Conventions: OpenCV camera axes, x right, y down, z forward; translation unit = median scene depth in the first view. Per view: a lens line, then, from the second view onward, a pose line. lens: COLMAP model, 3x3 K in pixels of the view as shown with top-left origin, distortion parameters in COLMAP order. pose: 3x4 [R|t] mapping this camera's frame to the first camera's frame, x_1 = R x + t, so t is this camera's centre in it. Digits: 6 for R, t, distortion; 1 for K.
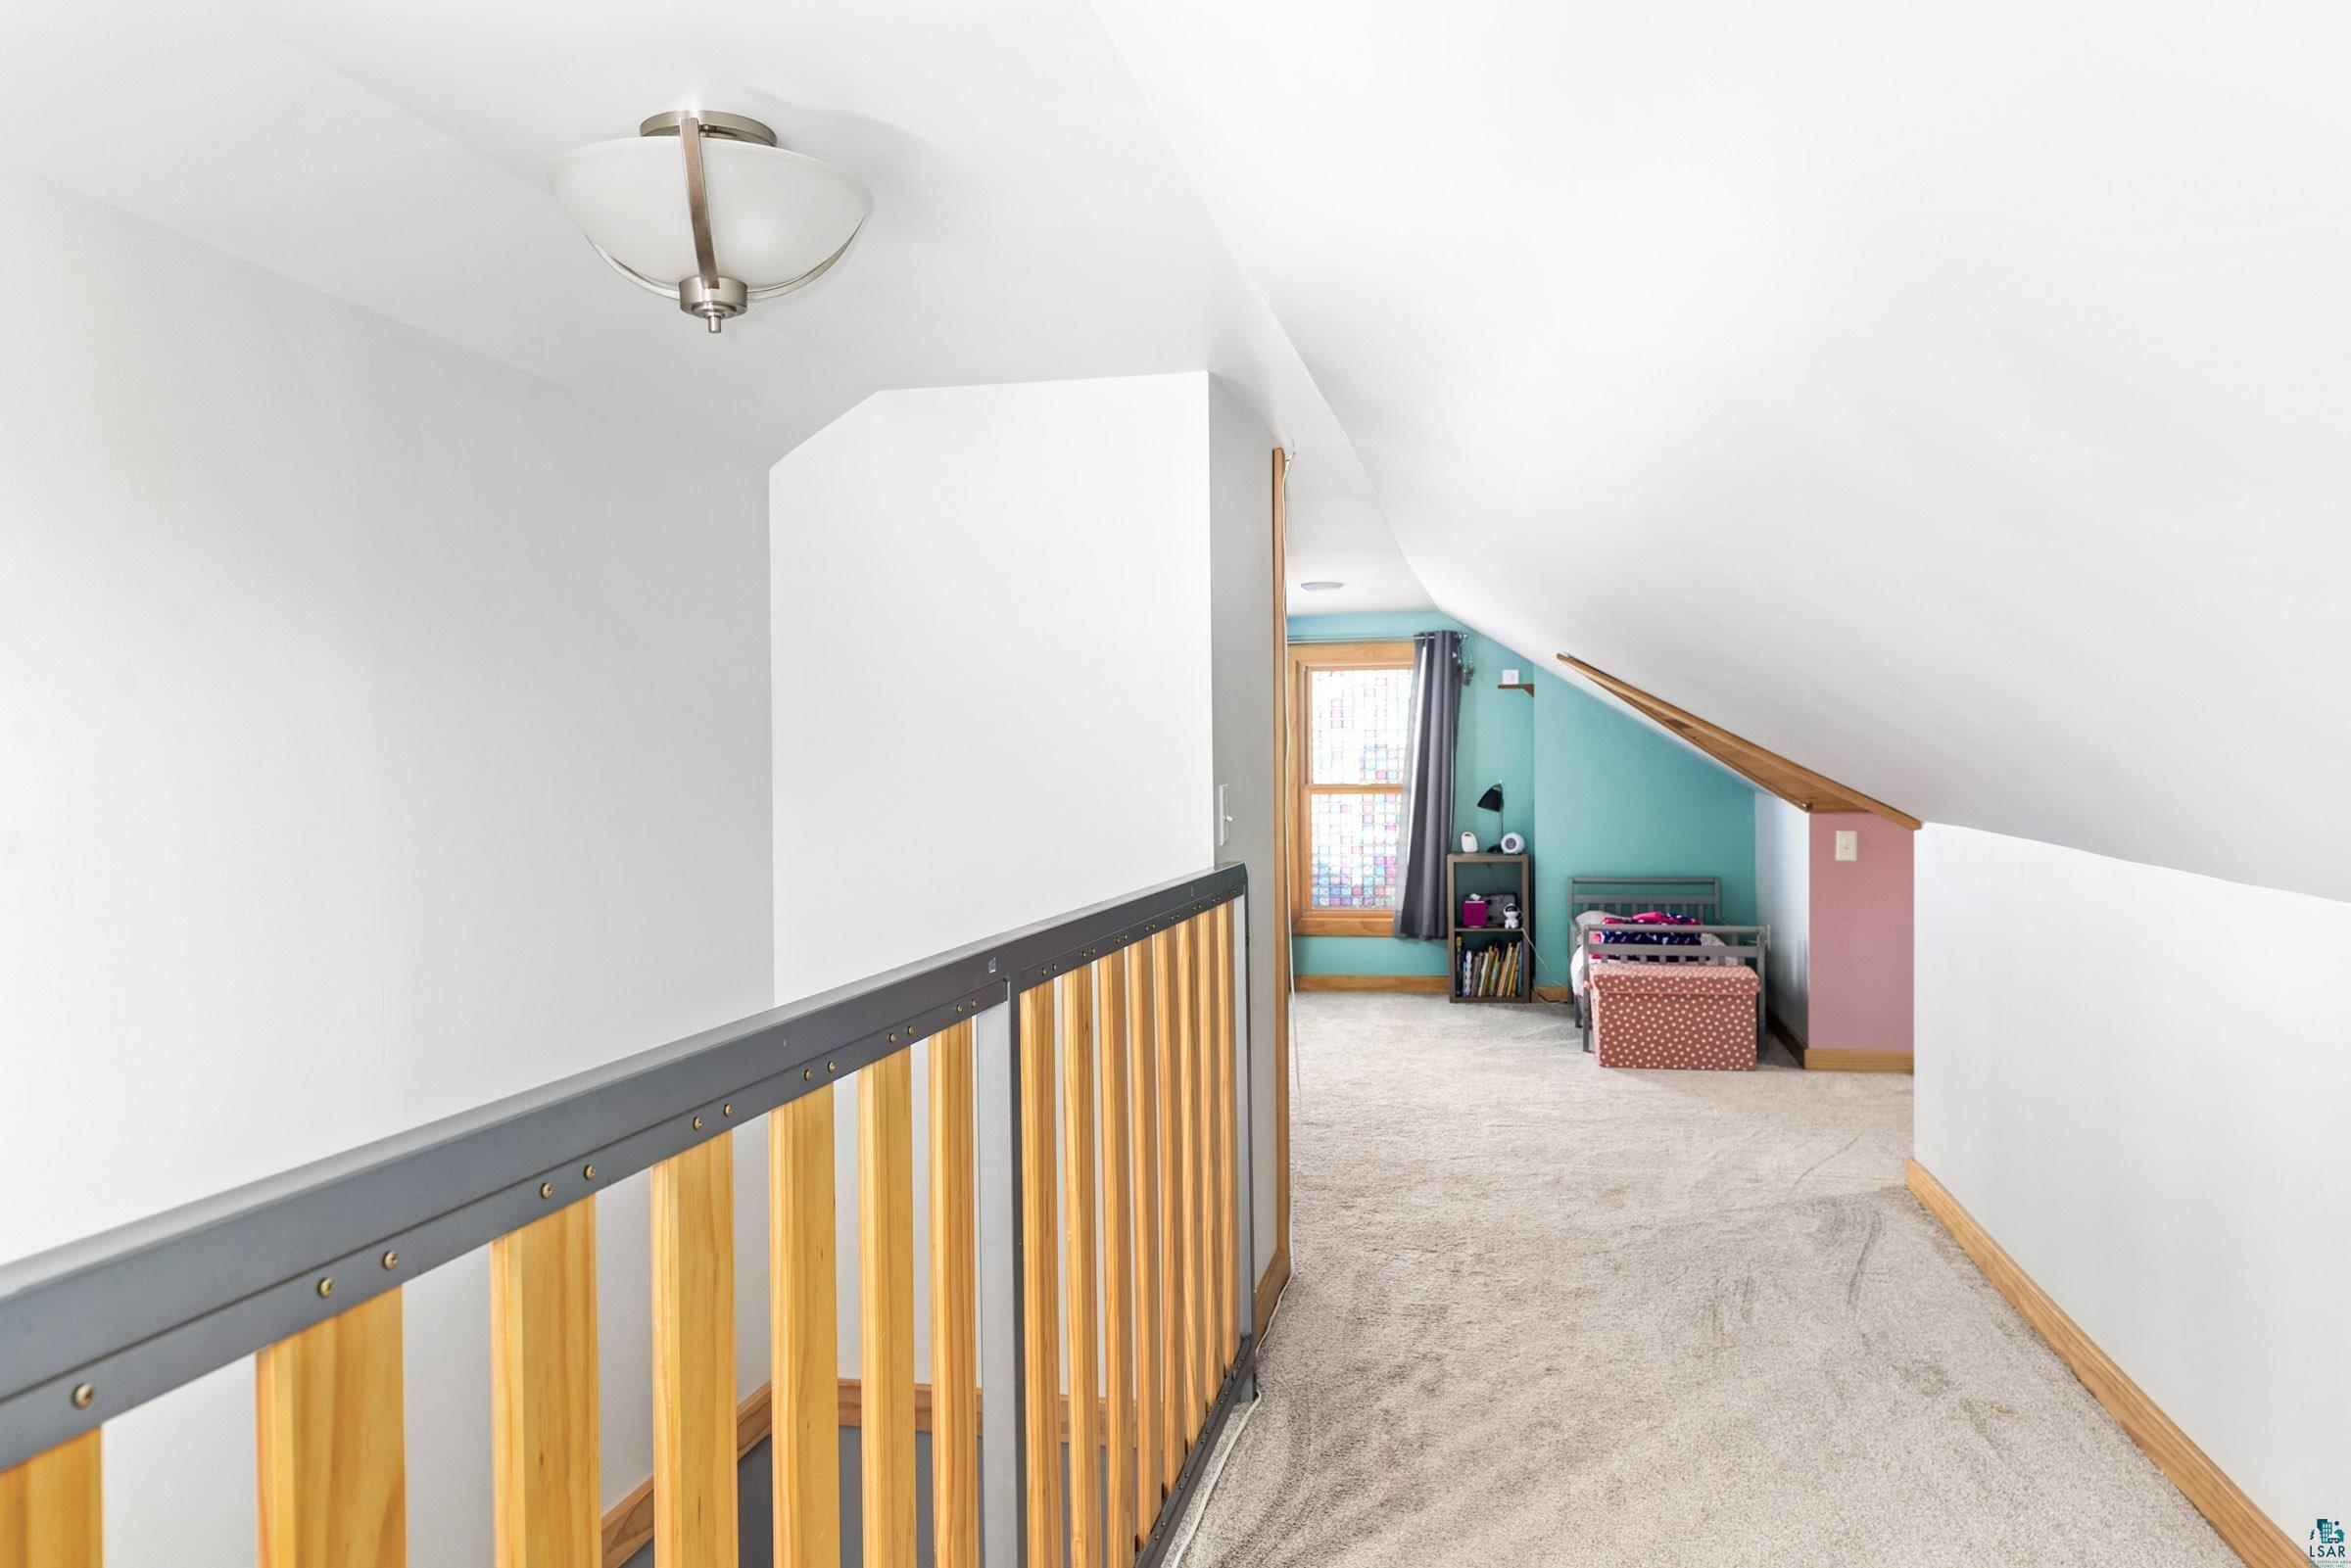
lens RADIAL K [[1745.3, 0, 1170.1], [0, 1745.3, 777.8], [0, 0, 1]] dist [0.004464, -0.000497]
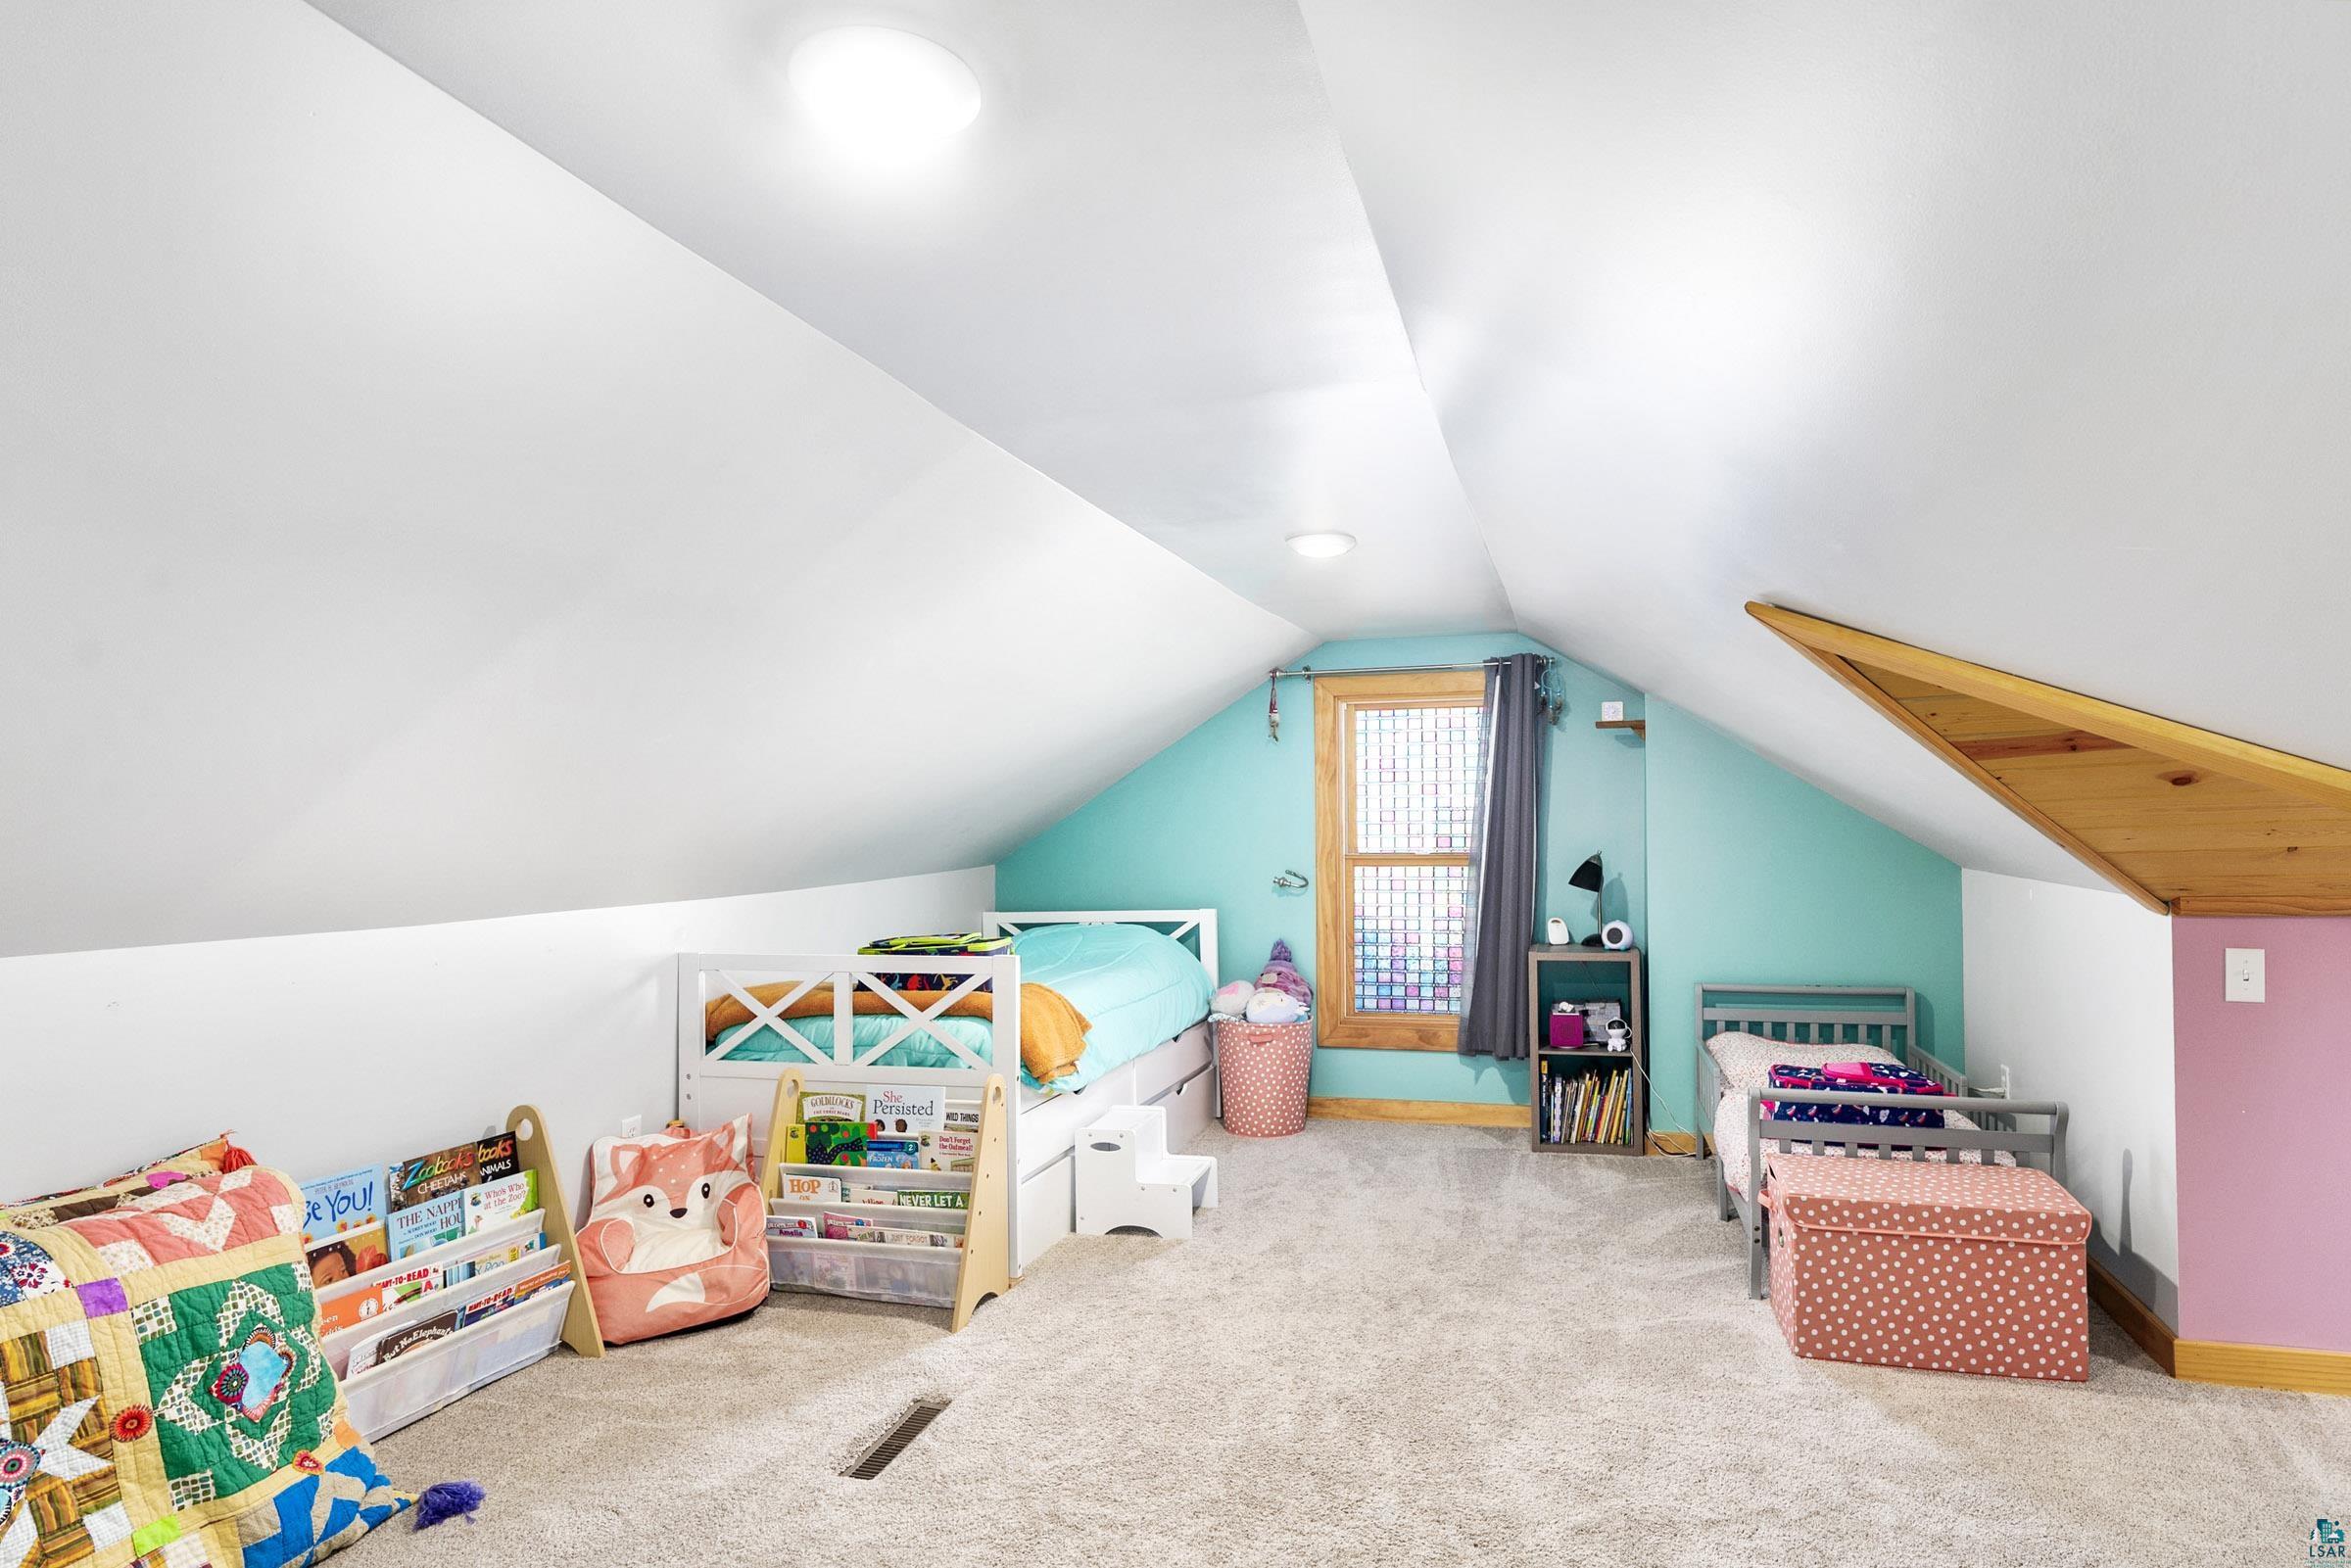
lens RADIAL K [[1617.9, 0, 1182.6], [0, 1617.9, 797.5], [0, 0, 1]] dist [-0.003720, 0.003012]
pose [[0.998526, 0.000679, -0.054263, 0.048858], [-0.002116, 0.999649, -0.026422, -0.002431], [0.054226, 0.026498, 0.998177, 0.300856]]
